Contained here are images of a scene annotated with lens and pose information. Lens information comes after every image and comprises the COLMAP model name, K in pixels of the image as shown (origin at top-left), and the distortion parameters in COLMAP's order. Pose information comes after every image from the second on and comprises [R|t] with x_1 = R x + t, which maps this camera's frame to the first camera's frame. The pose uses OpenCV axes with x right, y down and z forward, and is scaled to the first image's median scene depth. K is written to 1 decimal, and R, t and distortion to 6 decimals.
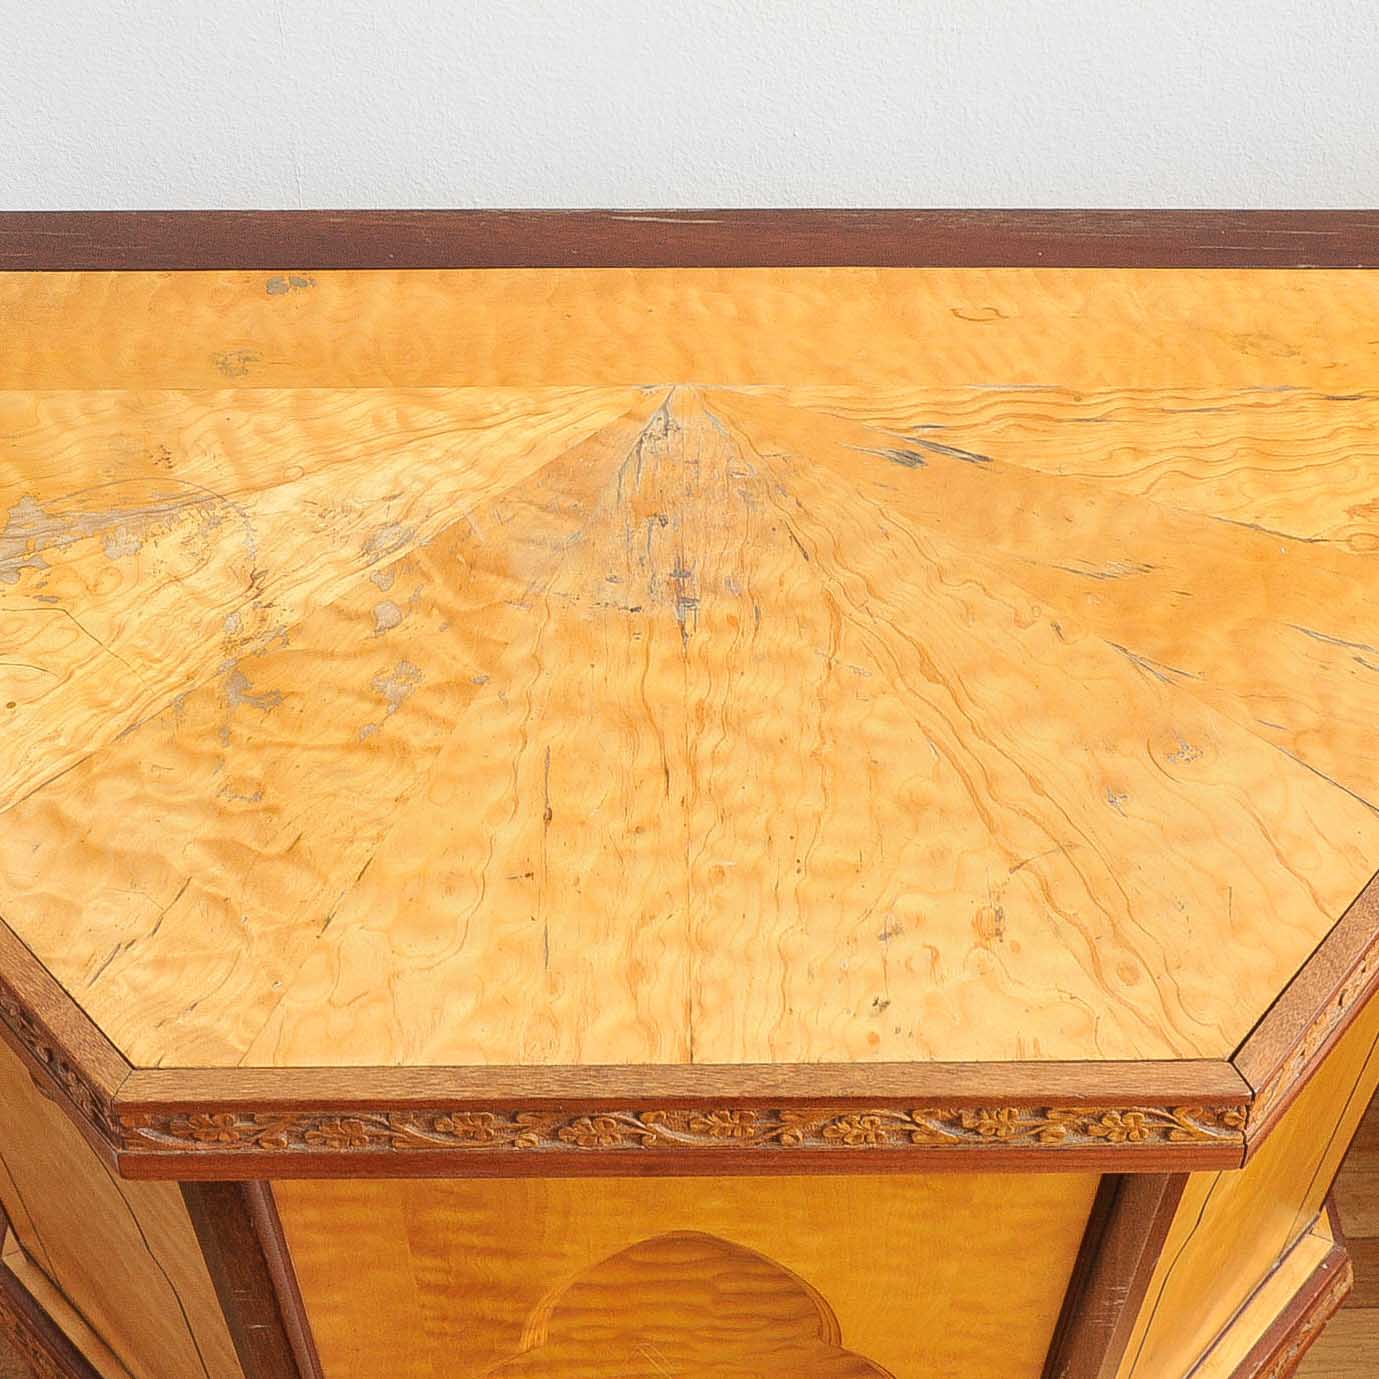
lens RADIAL K [[1981.1, 0, 689.5], [0, 1981.1, 689.5], [0, 0, 1]] dist [-0.046058, 0.021751]
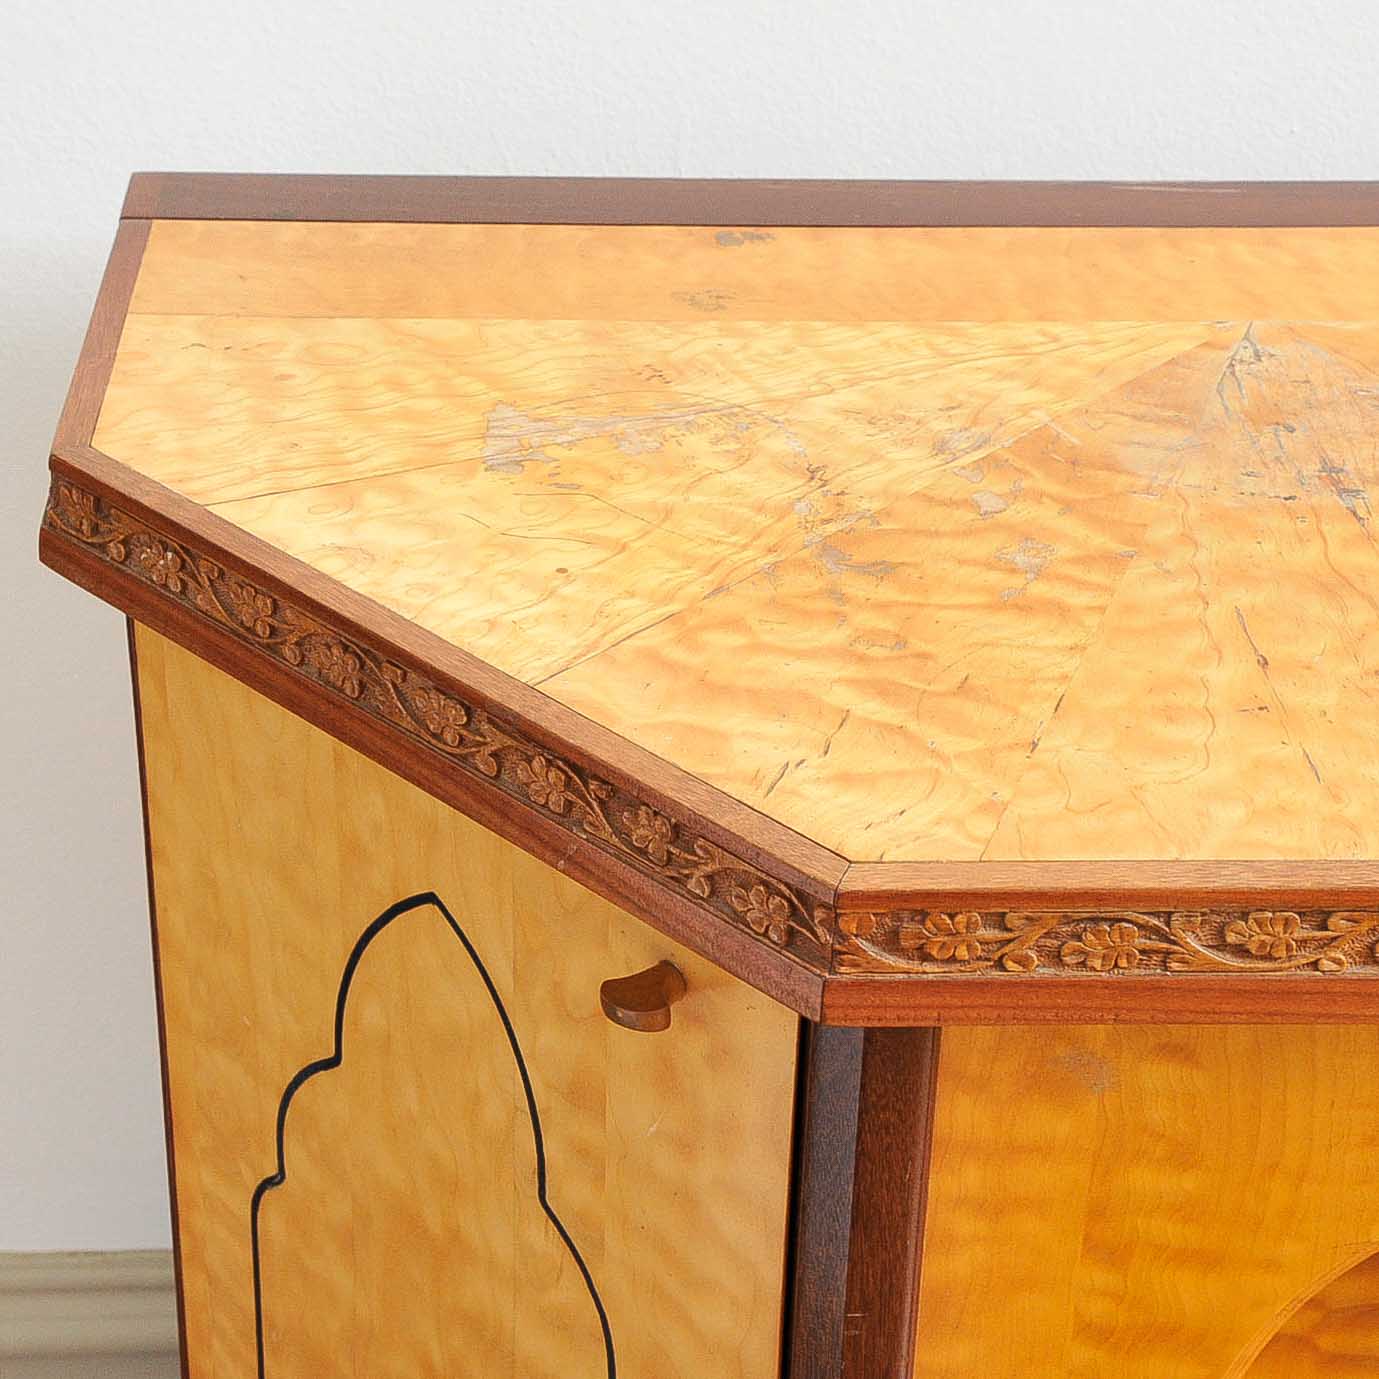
lens RADIAL K [[2964.2, 0, 689.5], [0, 2964.2, 689.5], [0, 0, 1]] dist [0.044632, 0.522455]
pose [[0.999533, 0.000280, 0.030543, -0.329006], [0.008100, 0.961728, -0.273887, 0.389569], [-0.029450, 0.274007, 0.961277, -0.161195]]
